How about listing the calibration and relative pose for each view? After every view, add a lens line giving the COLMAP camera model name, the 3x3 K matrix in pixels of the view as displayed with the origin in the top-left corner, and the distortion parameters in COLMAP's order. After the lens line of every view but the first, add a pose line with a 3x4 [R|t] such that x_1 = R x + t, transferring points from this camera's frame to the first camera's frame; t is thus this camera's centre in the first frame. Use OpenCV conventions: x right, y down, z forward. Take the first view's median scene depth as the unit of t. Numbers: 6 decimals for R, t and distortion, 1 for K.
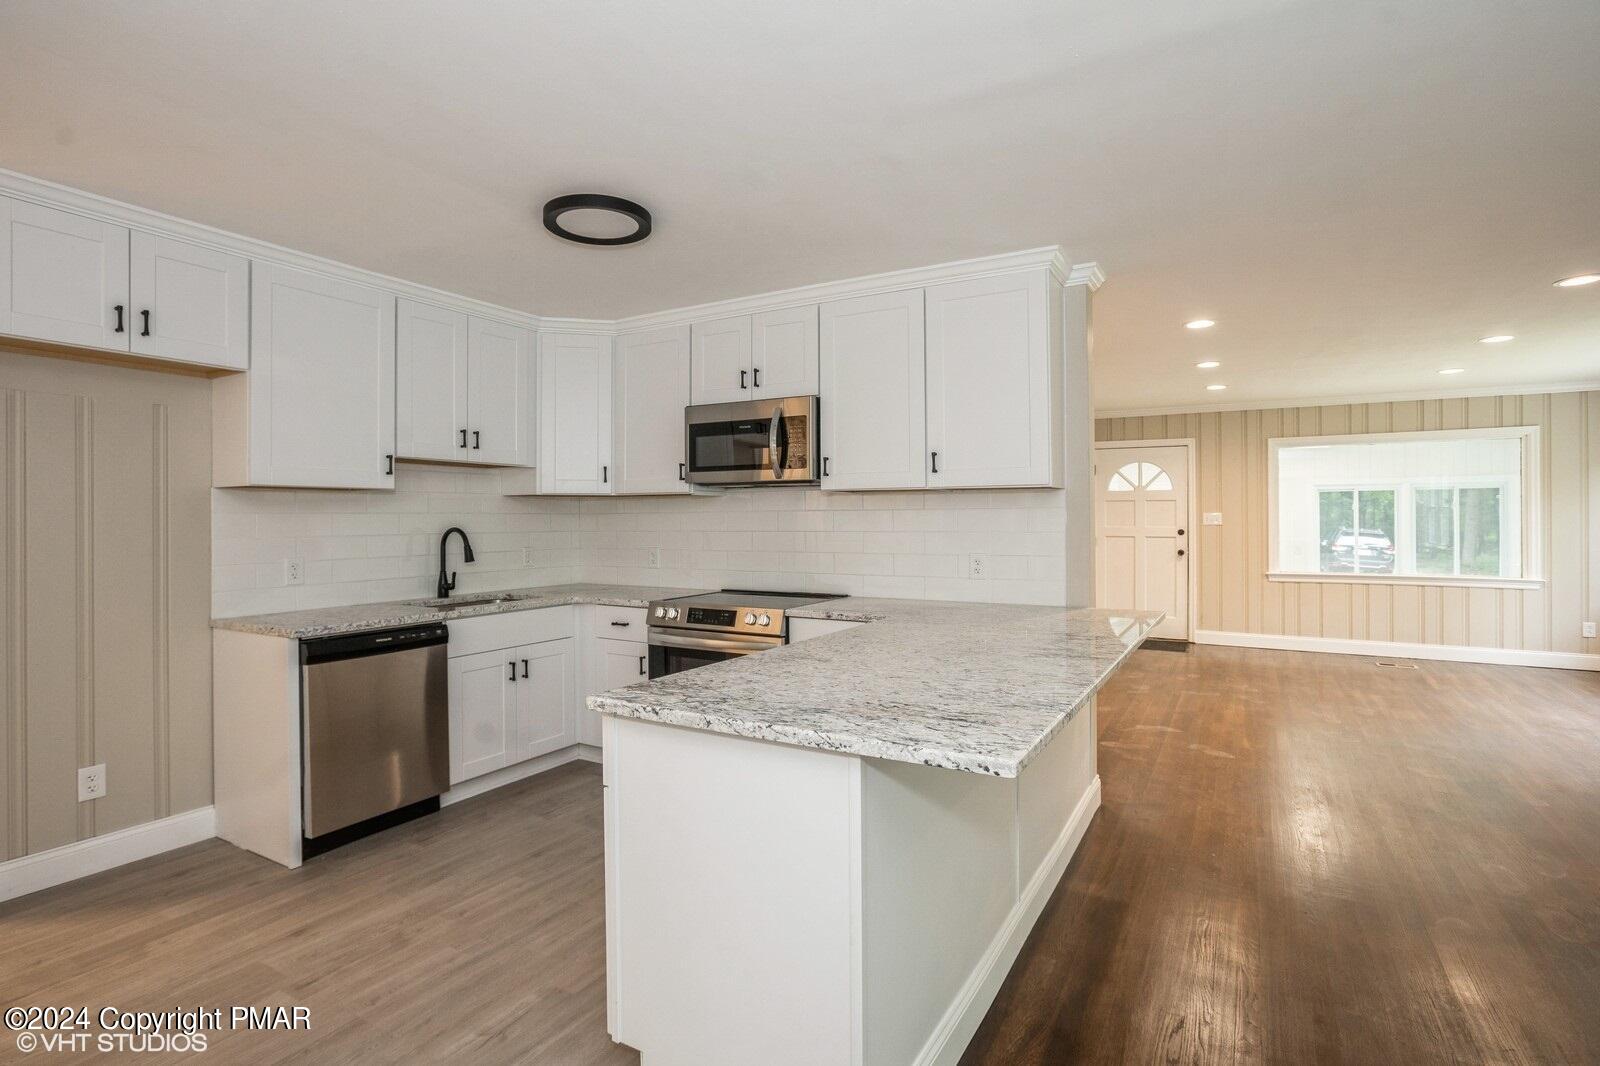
lens RADIAL K [[768.2, 0, 804.9], [0, 768.2, 515.2], [0, 0, 1]] dist [-0.043883, -0.000012]
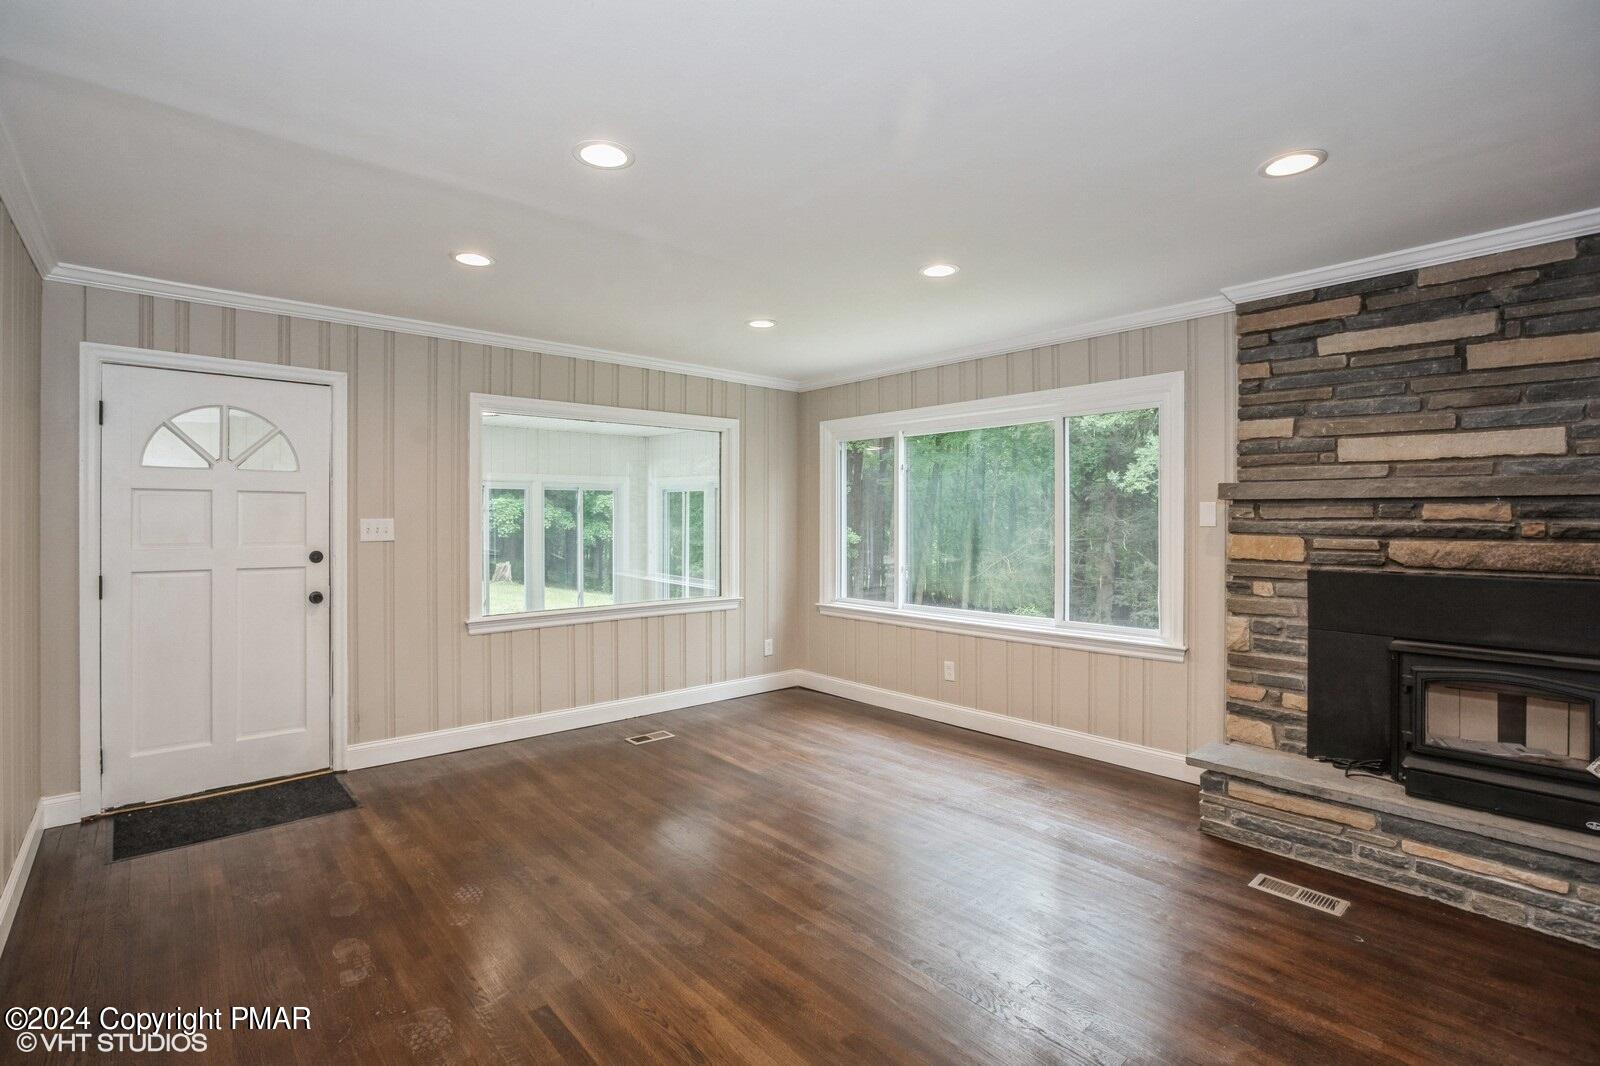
lens RADIAL K [[815.1, 0, 782.7], [0, 815.1, 525.2], [0, 0, 1]] dist [-0.000833, 0.000067]
pose [[0.342618, -0.003944, 0.939467, 0.203652], [-0.002832, 0.999982, 0.005231, -0.004440], [-0.939471, -0.004452, 0.342600, 1.104322]]
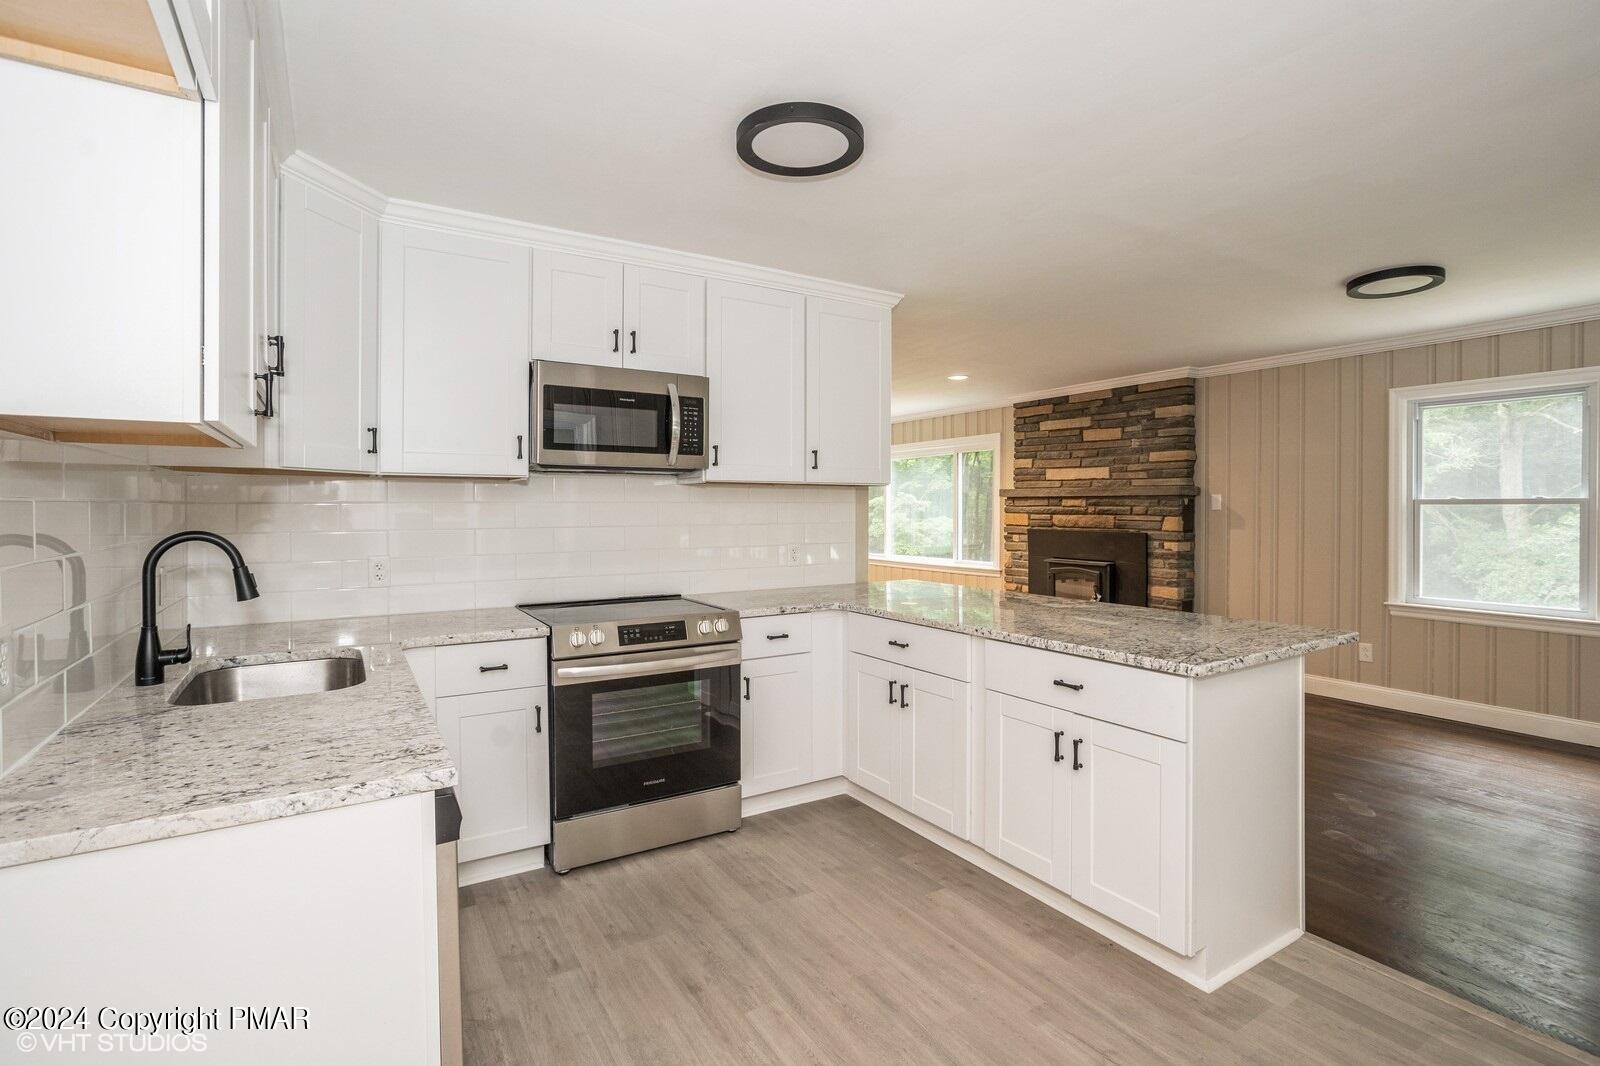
lens RADIAL K [[768.2, 0, 804.9], [0, 768.2, 515.2], [0, 0, 1]] dist [-0.043883, -0.000012]
pose [[0.469136, -0.005724, 0.883107, -0.700542], [-0.002992, 0.999963, 0.008071, 0.001048], [-0.883121, -0.006429, 0.469102, 0.441634]]
